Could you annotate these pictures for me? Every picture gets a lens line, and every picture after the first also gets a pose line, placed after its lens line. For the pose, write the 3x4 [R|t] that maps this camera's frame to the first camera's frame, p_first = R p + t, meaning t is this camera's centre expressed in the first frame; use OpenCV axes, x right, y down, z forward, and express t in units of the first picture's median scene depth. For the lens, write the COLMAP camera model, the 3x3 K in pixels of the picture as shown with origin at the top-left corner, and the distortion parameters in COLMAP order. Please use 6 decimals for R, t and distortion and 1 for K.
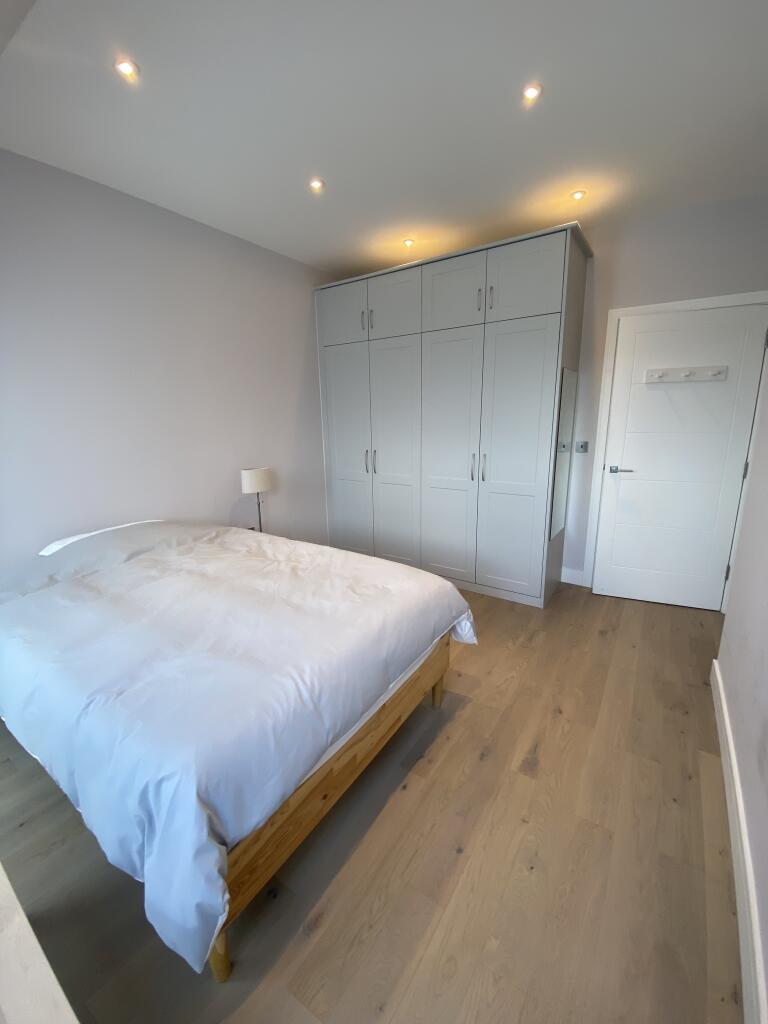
lens RADIAL K [[418.4, 0, 382.5], [0, 418.4, 519.2], [0, 0, 1]] dist [-0.008347, -0.005879]
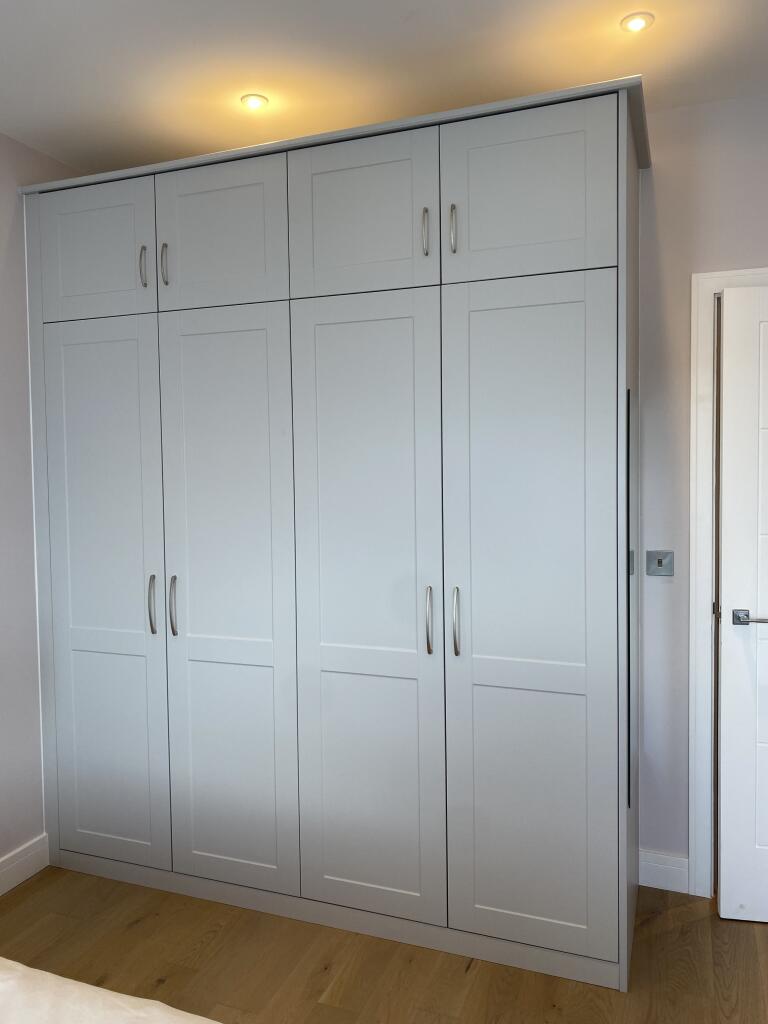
lens RADIAL K [[797.6, 0, 380.2], [0, 797.6, 519.1], [0, 0, 1]] dist [0.015550, 0.001691]
pose [[0.971206, -0.003251, 0.238221, -0.009955], [0.048182, 0.981925, -0.183032, -0.086450], [-0.233320, 0.189240, 0.953808, 0.276413]]
